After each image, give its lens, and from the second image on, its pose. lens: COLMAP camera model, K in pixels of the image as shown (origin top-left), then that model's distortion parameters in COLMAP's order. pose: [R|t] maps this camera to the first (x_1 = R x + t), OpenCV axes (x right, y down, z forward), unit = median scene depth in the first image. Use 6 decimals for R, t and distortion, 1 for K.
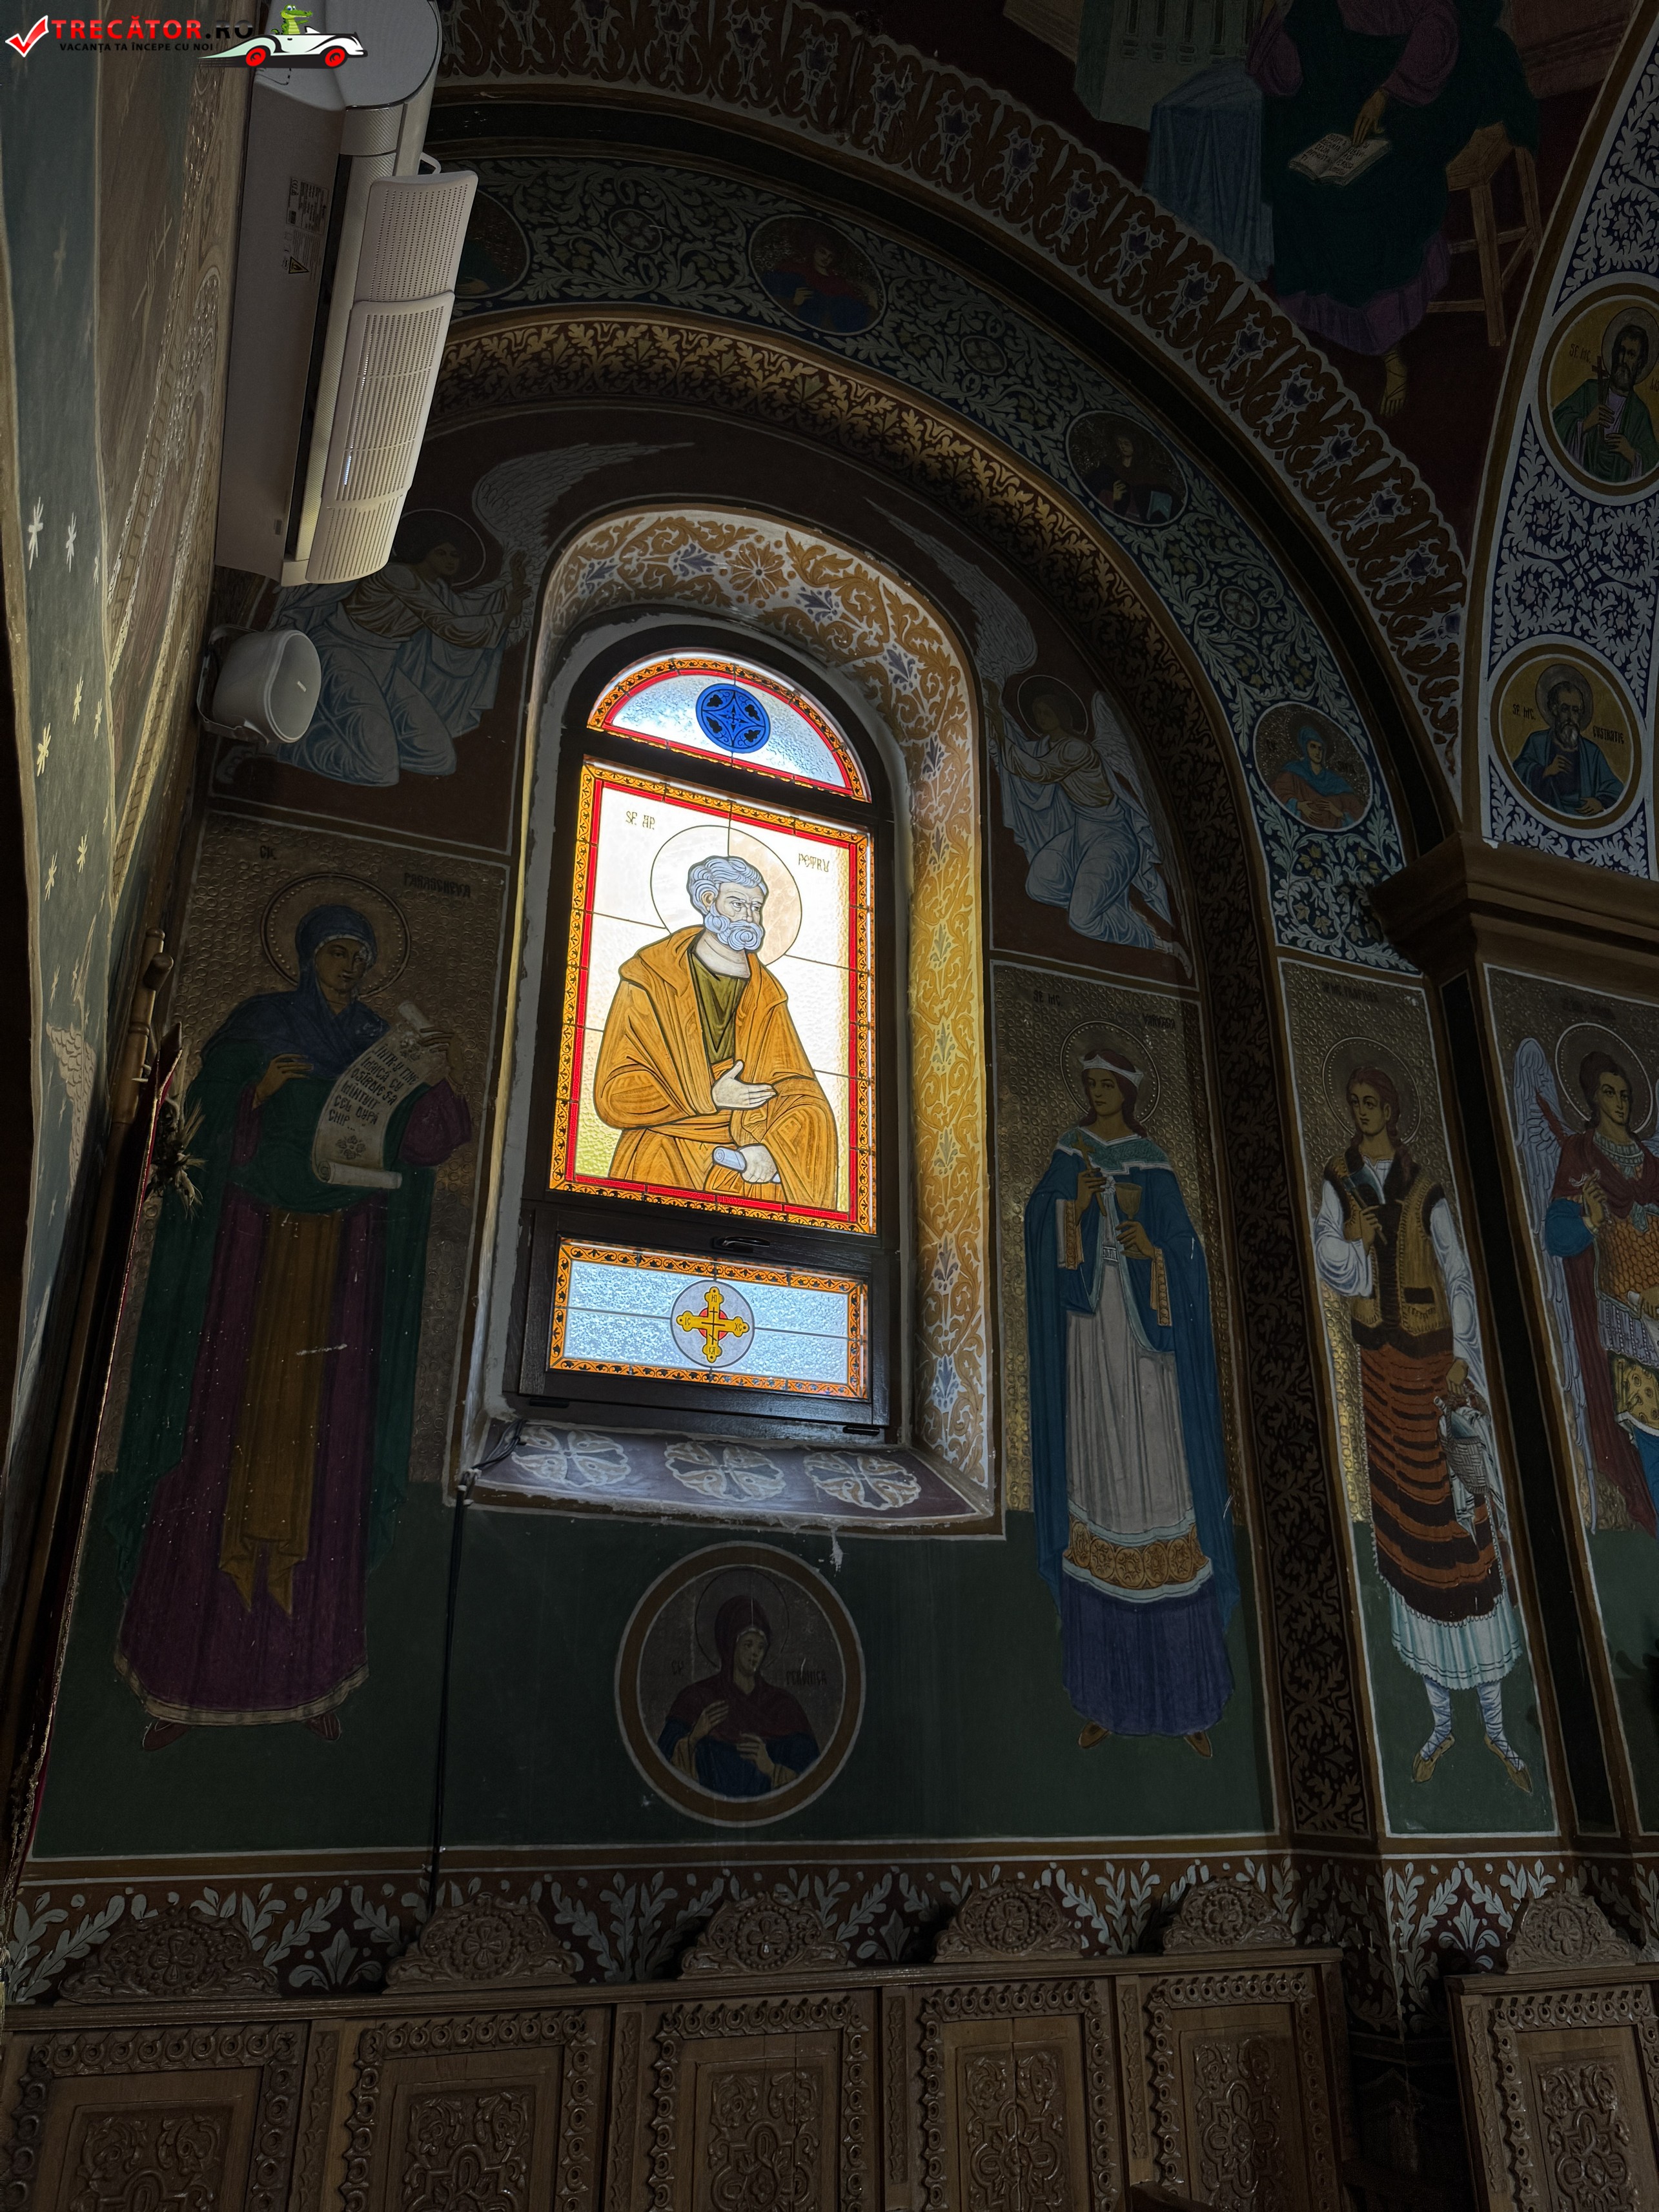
lens RADIAL K [[1557.2, 0, 841.6], [0, 1557.2, 1116.2], [0, 0, 1]] dist [0.049913, -0.065250]
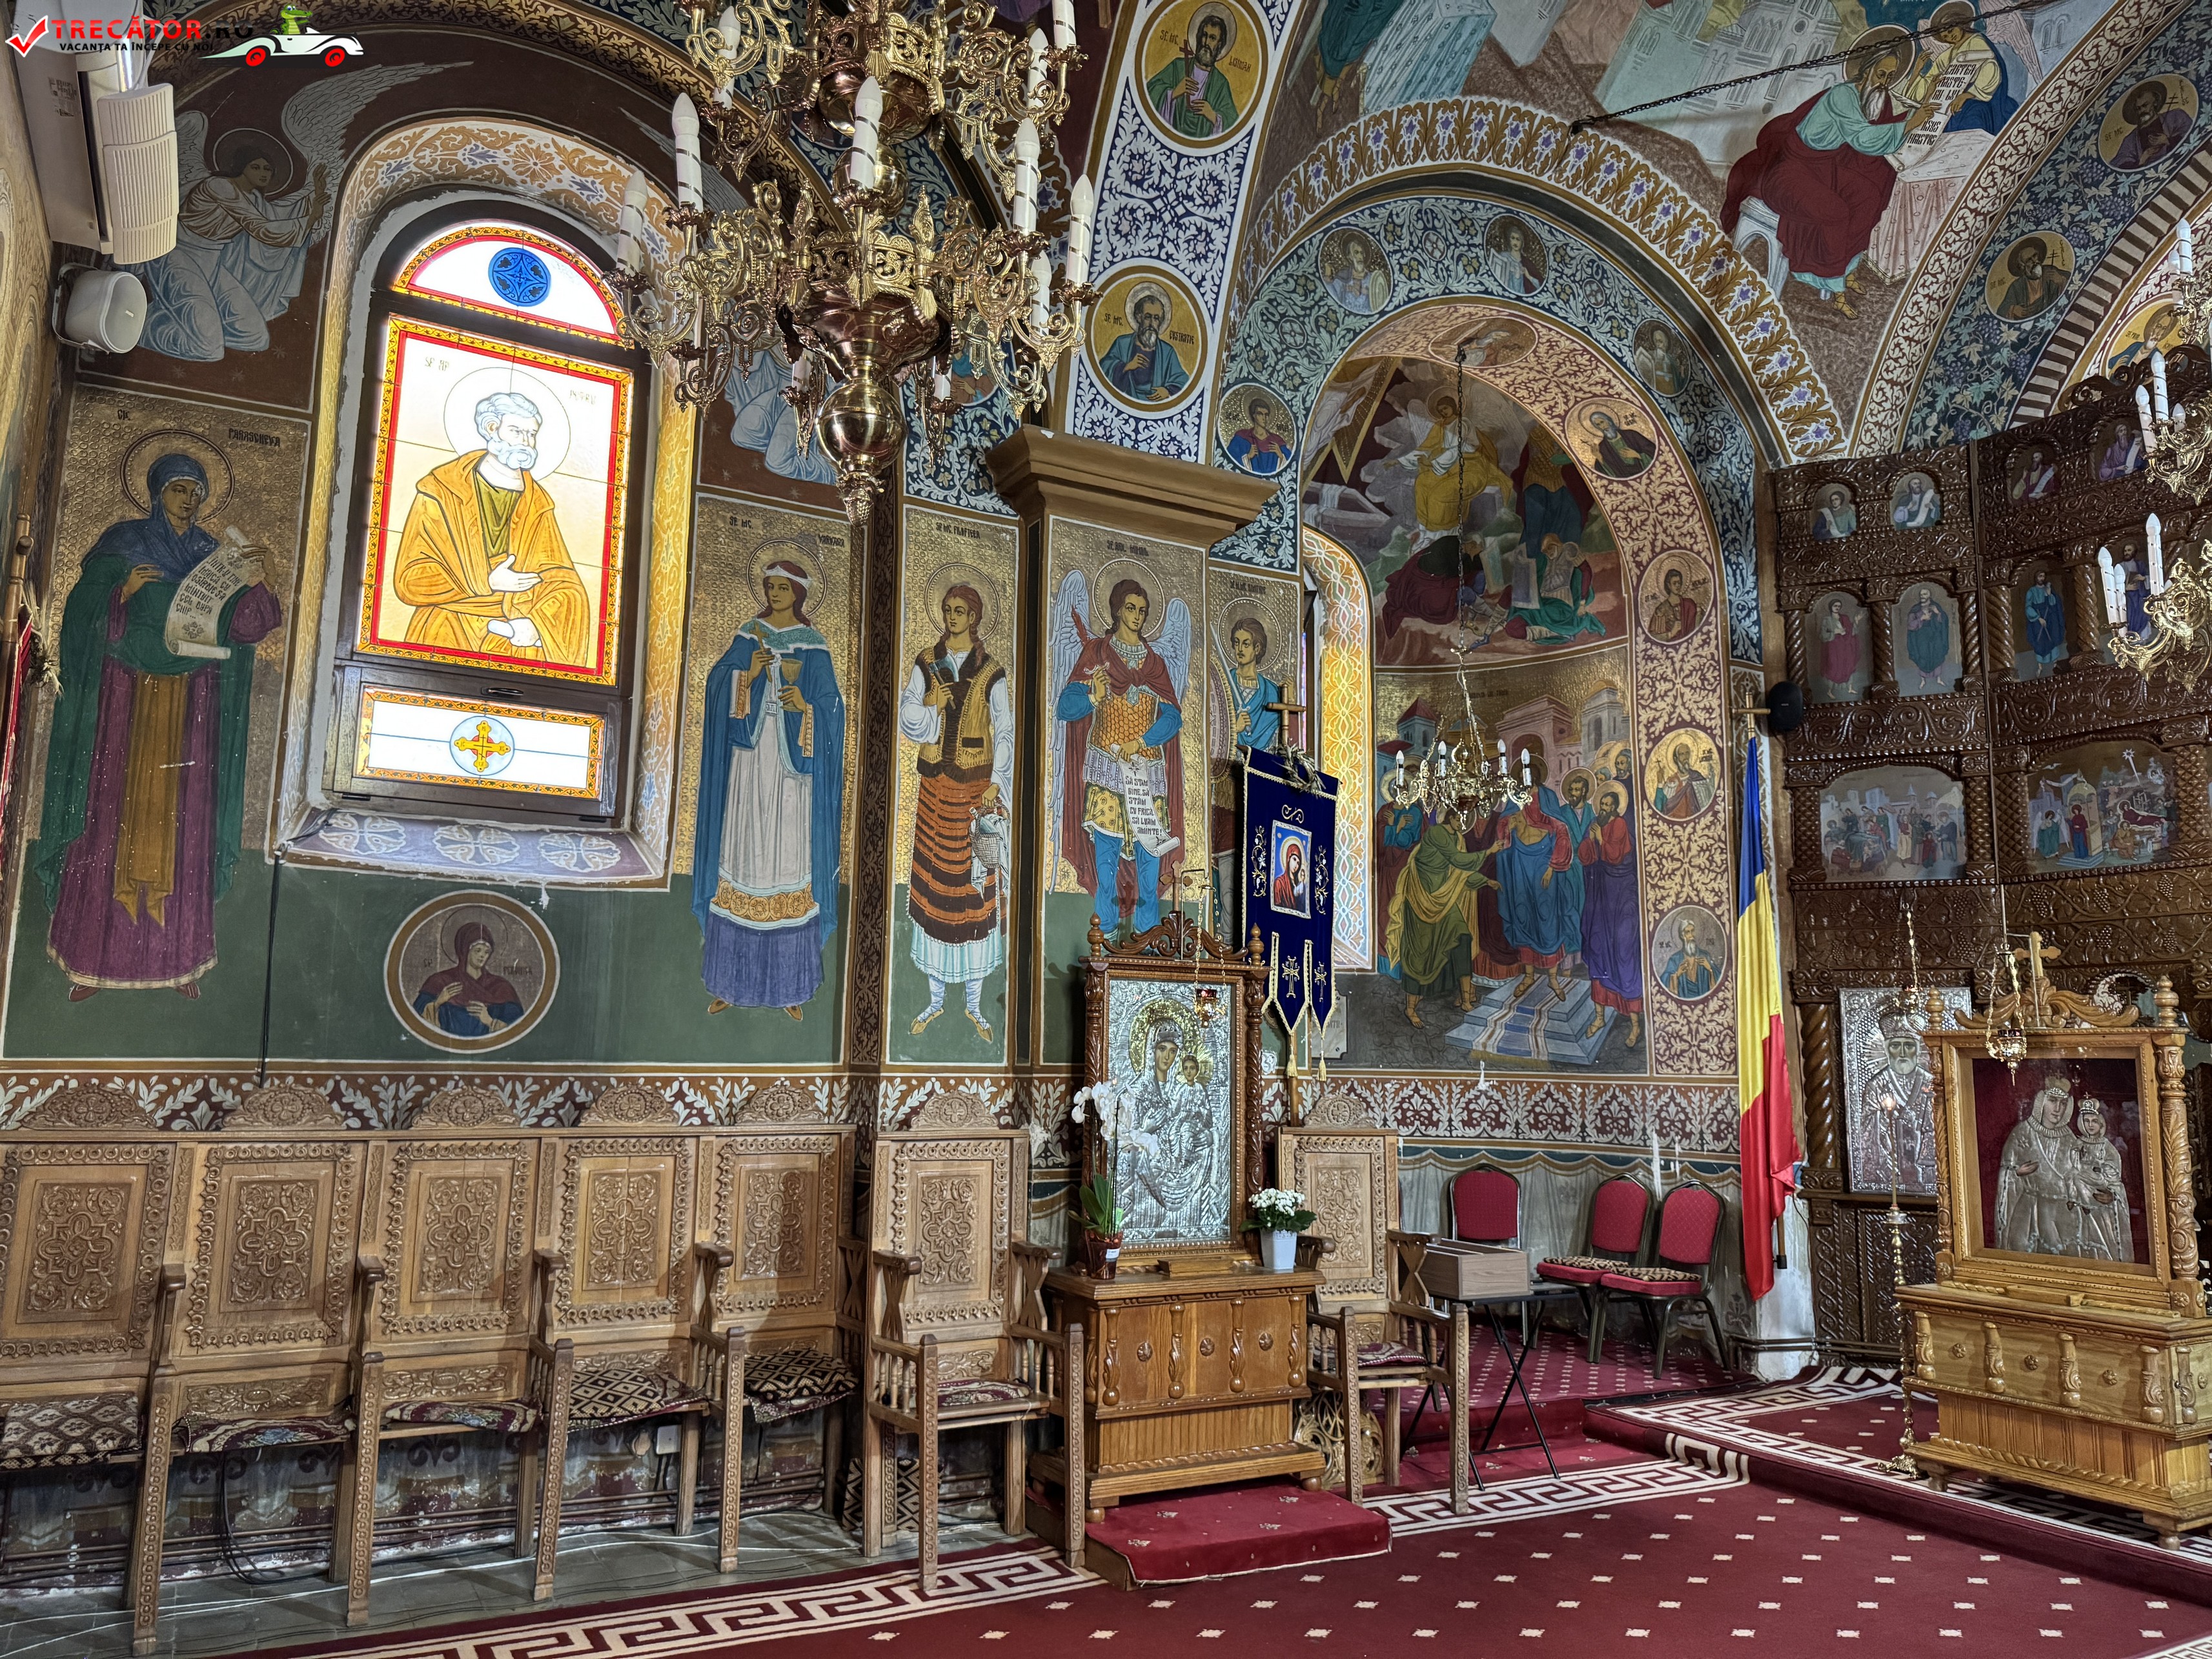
lens RADIAL K [[1557.2, 0, 1120.1], [0, 1557.2, 822.9], [0, 0, 1]] dist [0.049913, -0.065250]
pose [[0.993190, 0.028937, 0.112858, 0.345079], [-0.054754, 0.970958, 0.232900, -0.171038], [-0.102841, -0.237494, 0.965930, -0.504330]]
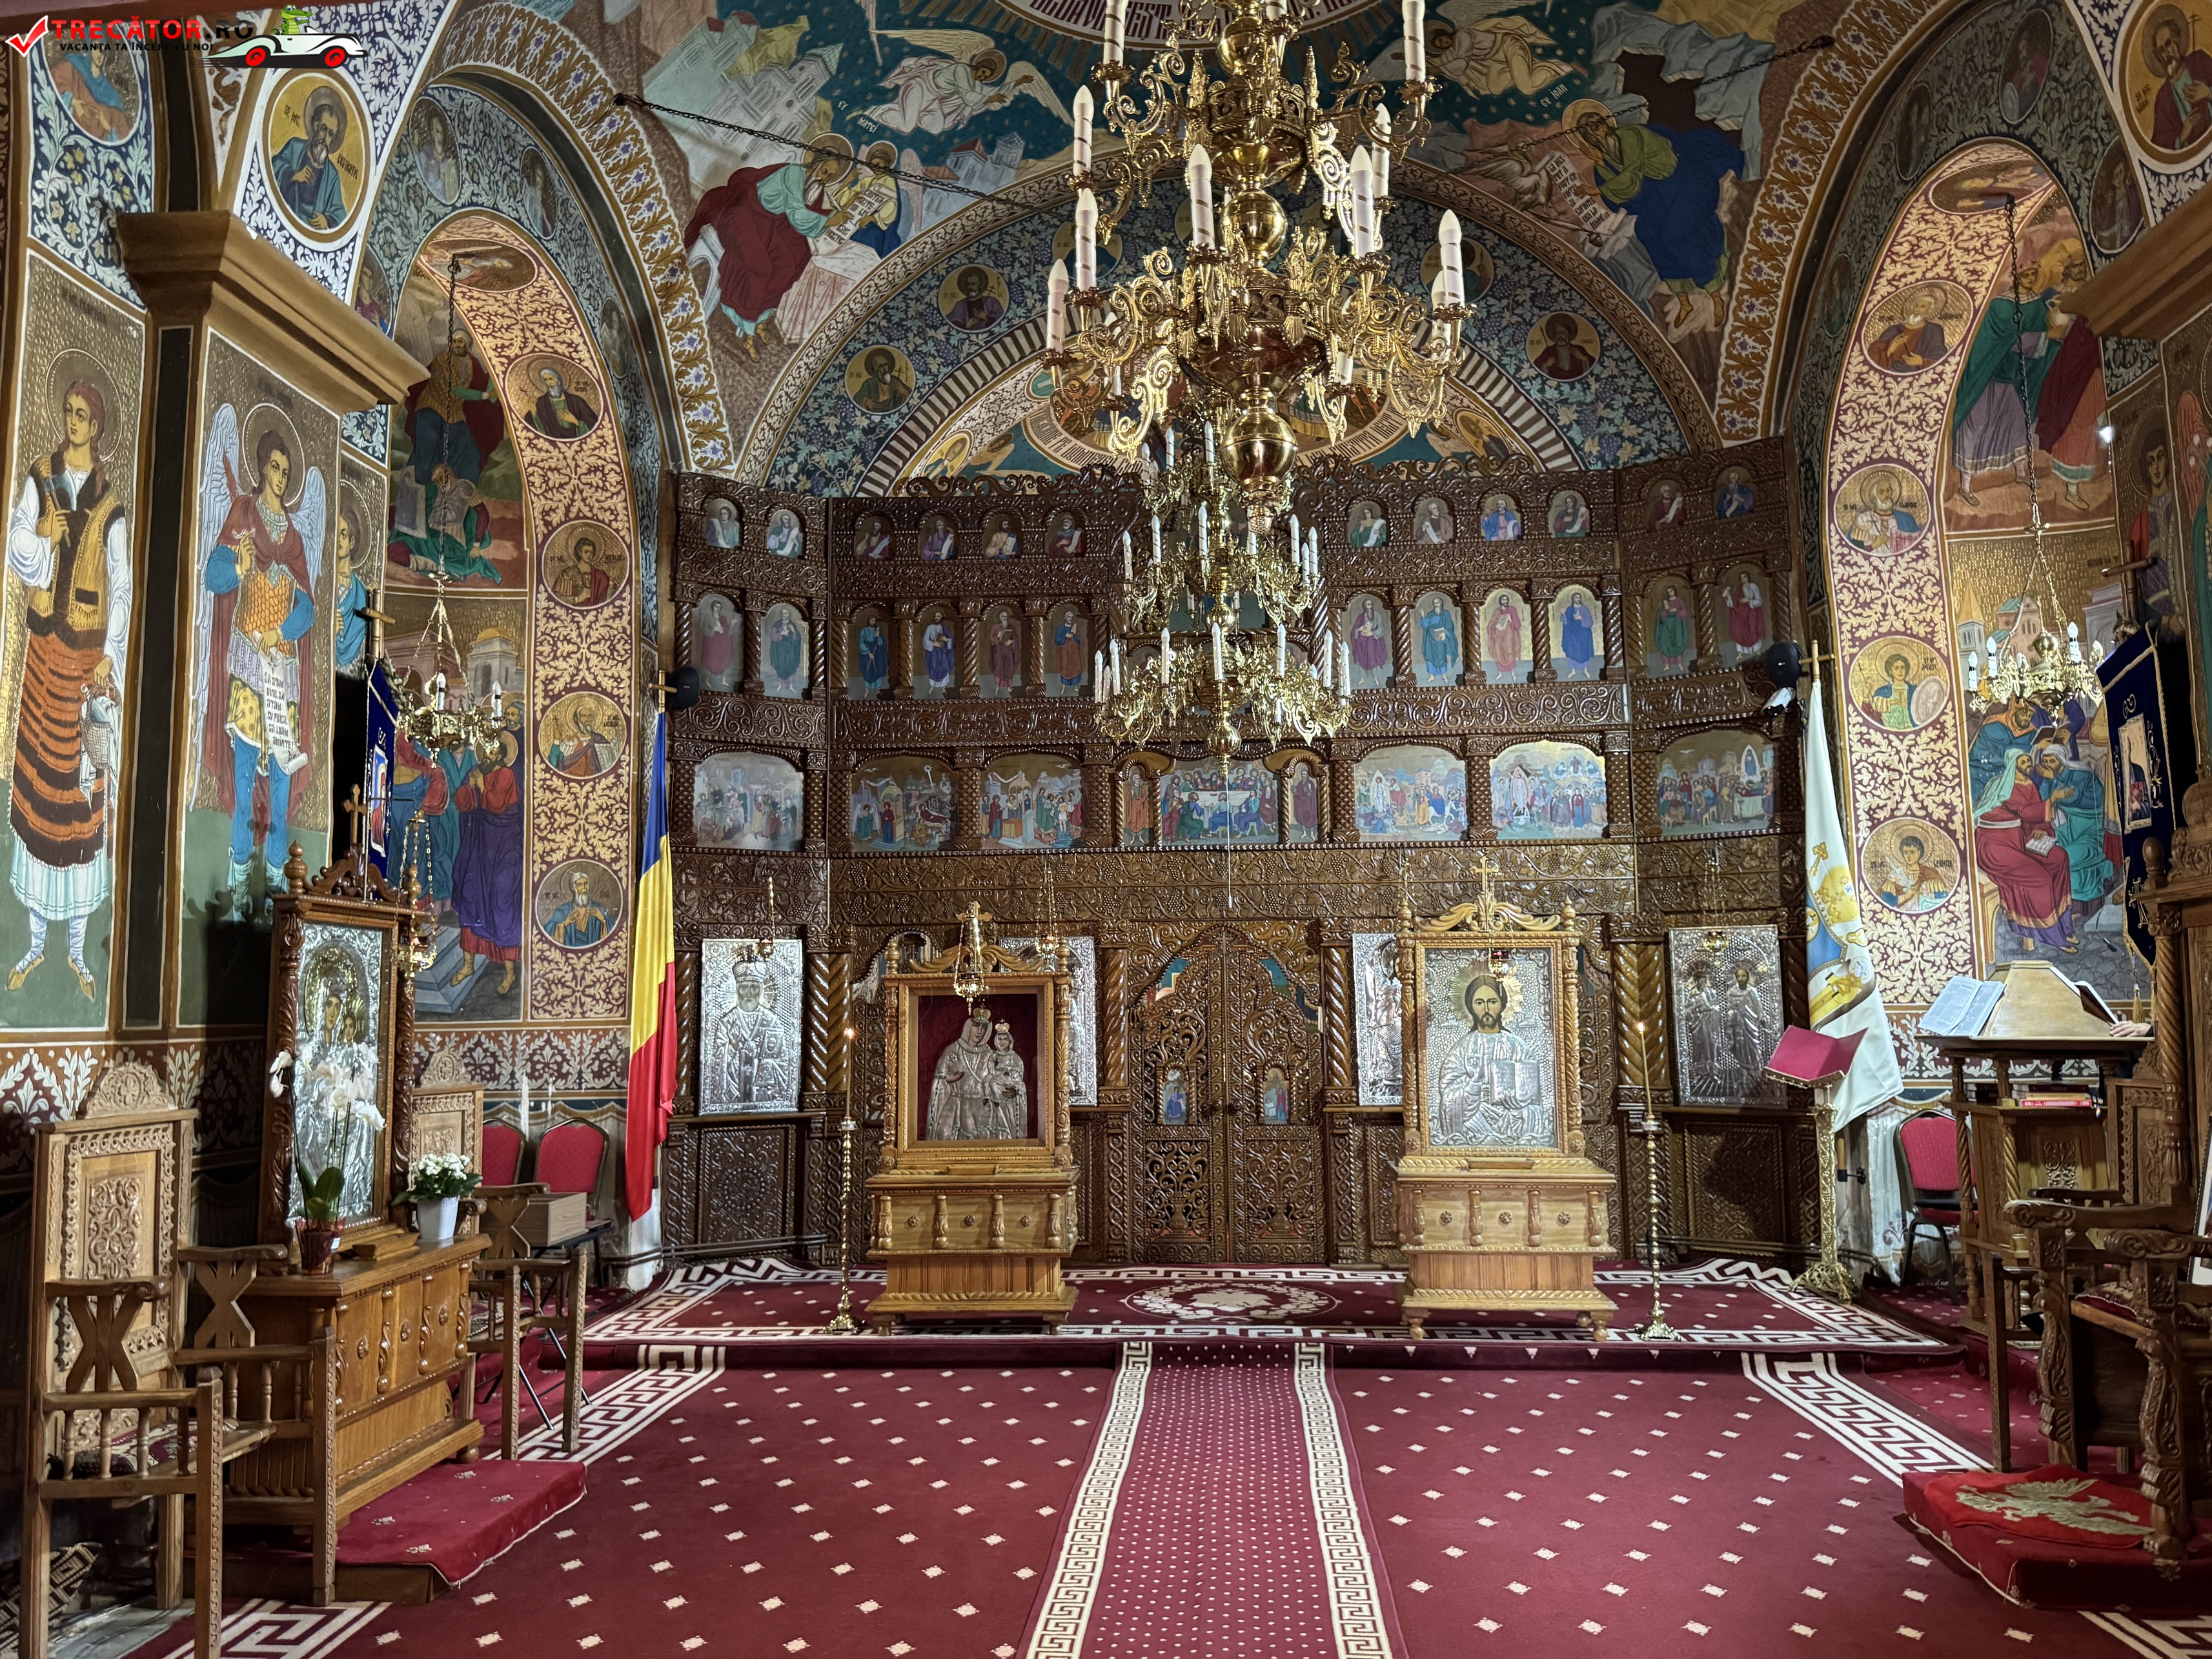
lens RADIAL K [[1557.2, 0, 1106.2], [0, 1557.2, 827.0], [0, 0, 1]] dist [0.049913, -0.065250]
pose [[0.447407, 0.094652, 0.889308, -0.303528], [-0.325576, 0.943389, 0.063388, -0.042430], [-0.832963, -0.317898, 0.452895, -0.190170]]
